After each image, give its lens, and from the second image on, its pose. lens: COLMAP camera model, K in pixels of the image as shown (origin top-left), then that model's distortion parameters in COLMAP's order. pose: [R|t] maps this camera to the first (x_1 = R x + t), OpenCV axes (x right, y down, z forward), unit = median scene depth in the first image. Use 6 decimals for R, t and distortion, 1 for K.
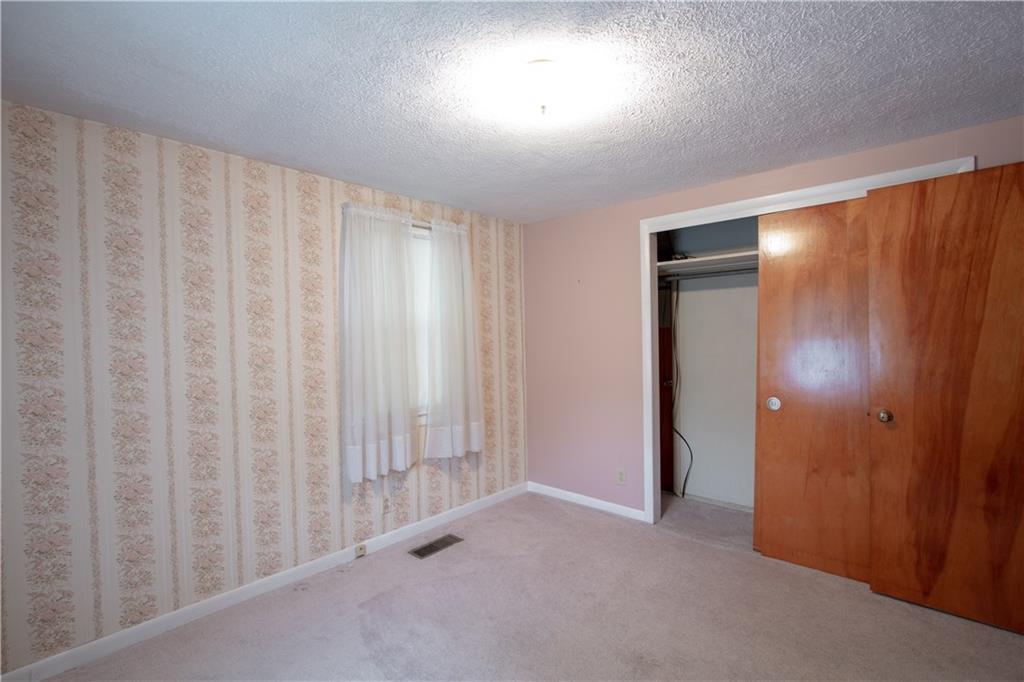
lens RADIAL K [[481.6, 0, 512.3], [0, 481.6, 342.5], [0, 0, 1]] dist [-0.016560, 0.004245]
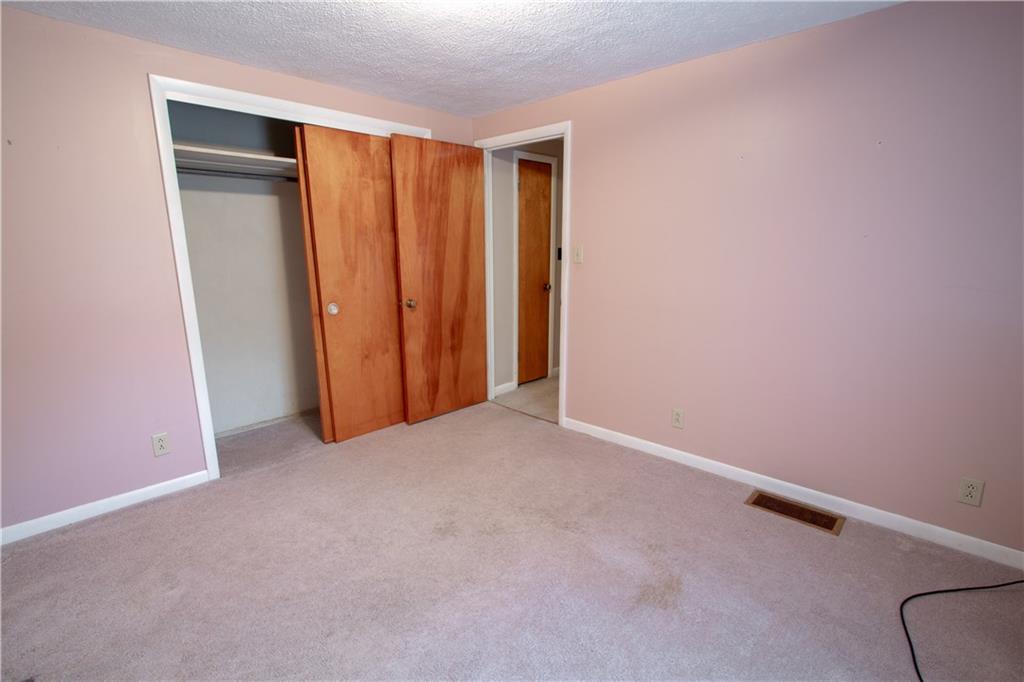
lens RADIAL K [[481.6, 0, 513.0], [0, 481.6, 341.1], [0, 0, 1]] dist [-0.016560, 0.004245]
pose [[0.005925, -0.184476, 0.982819, -0.682464], [0.014003, 0.982755, 0.184380, 0.002380], [-0.999884, 0.012670, 0.008406, 0.703427]]
